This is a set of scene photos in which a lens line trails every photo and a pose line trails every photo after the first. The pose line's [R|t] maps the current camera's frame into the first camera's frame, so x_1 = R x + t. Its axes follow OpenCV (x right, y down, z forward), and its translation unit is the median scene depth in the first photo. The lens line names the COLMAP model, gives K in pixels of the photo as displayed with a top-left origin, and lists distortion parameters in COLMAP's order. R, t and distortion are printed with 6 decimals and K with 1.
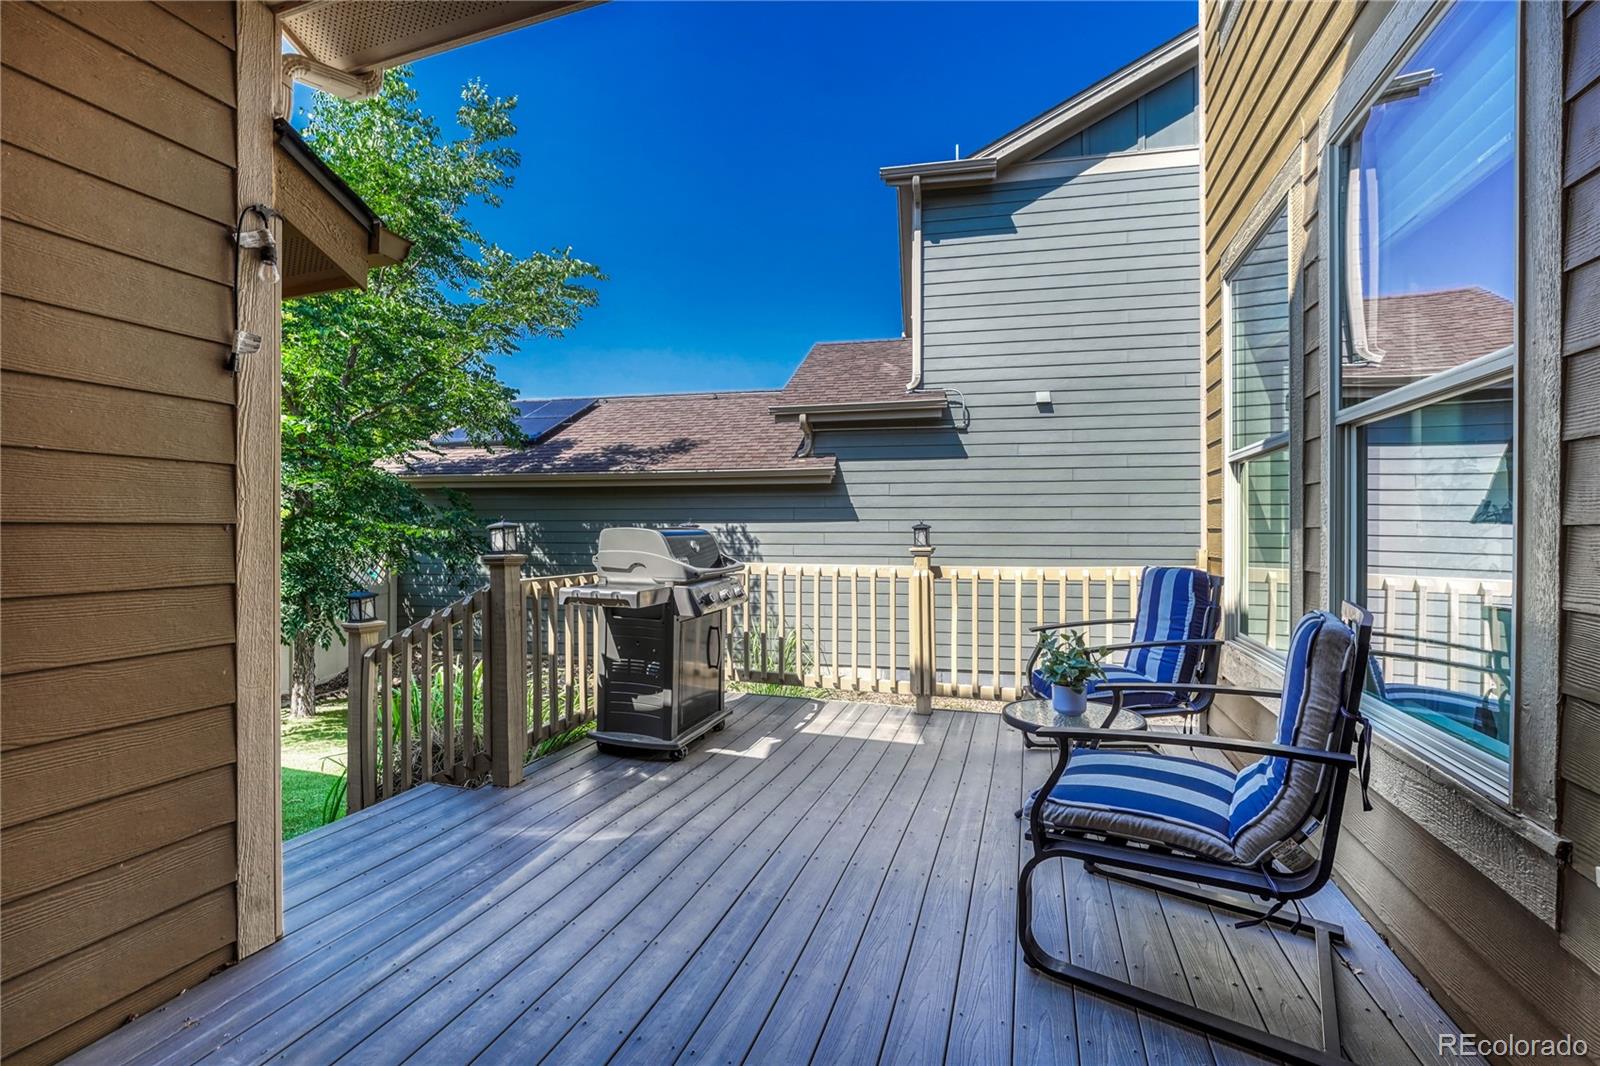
lens RADIAL K [[666.7, 0, 790.1], [0, 666.7, 529.2], [0, 0, 1]] dist [-0.002520, -0.000122]
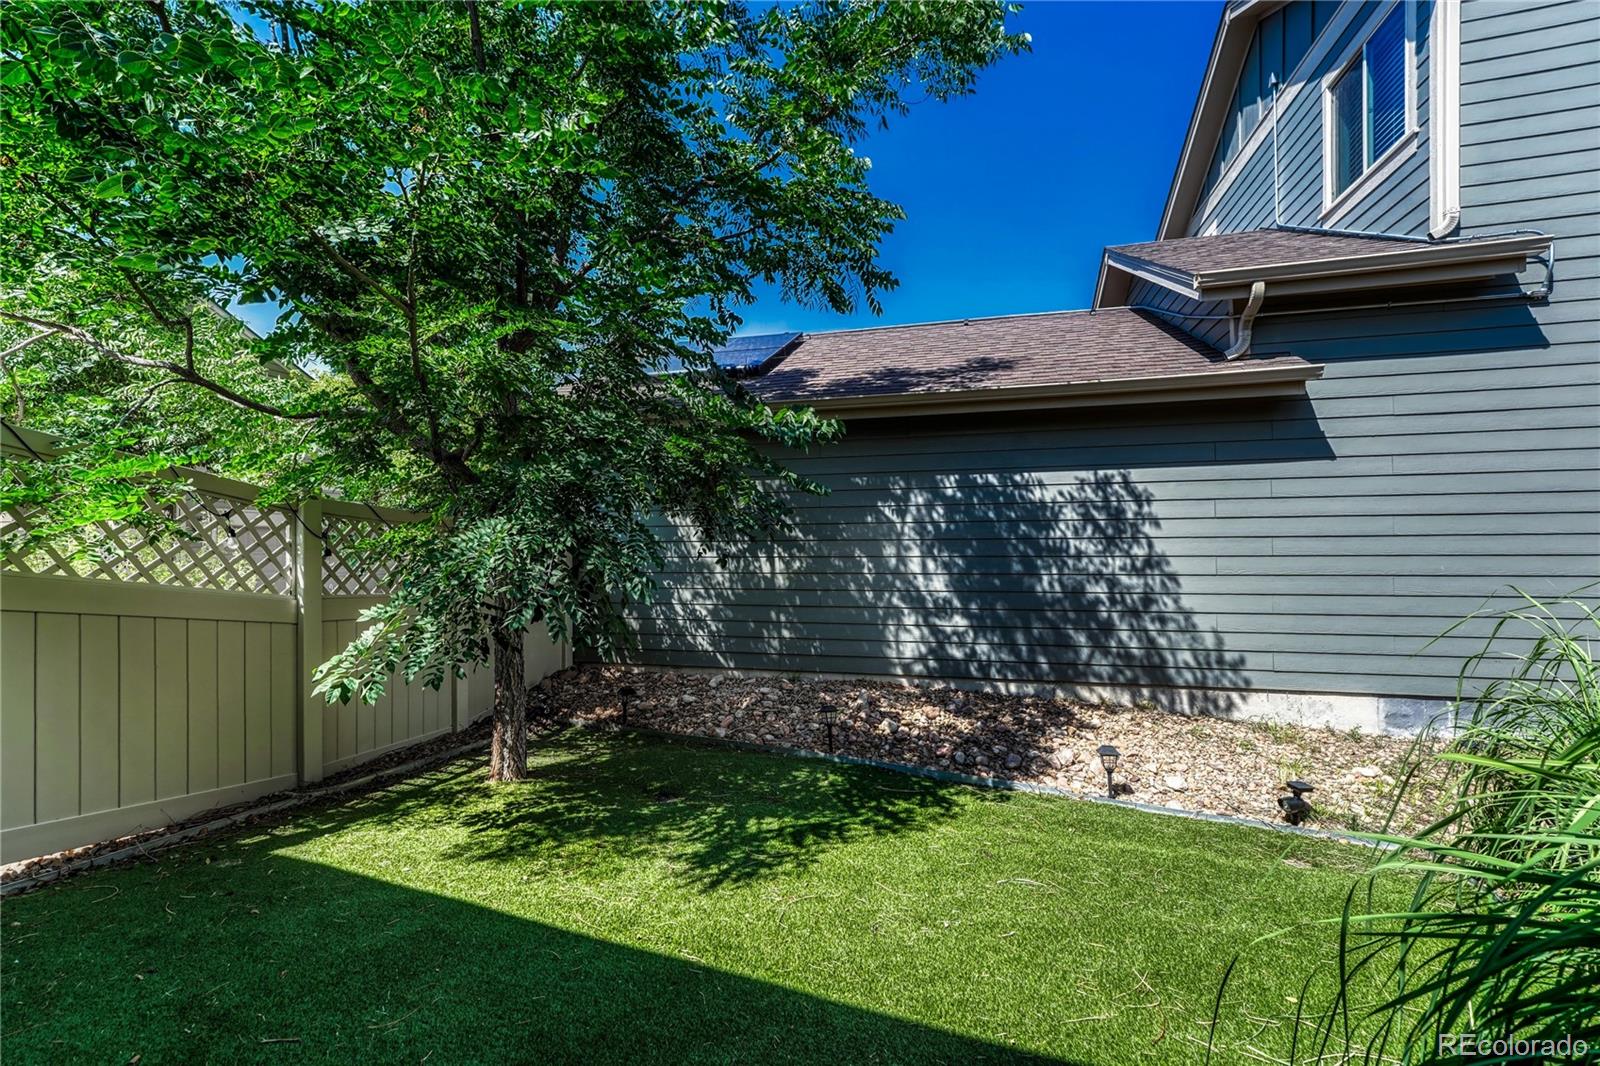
lens RADIAL K [[687.8, 0, 803.4], [0, 687.8, 518.2], [0, 0, 1]] dist [-0.001929, 0.006995]
pose [[0.998247, -0.008335, -0.058599, -0.382755], [0.006176, 0.999299, -0.036915, 0.068446], [0.058865, 0.036488, 0.997599, 0.368491]]
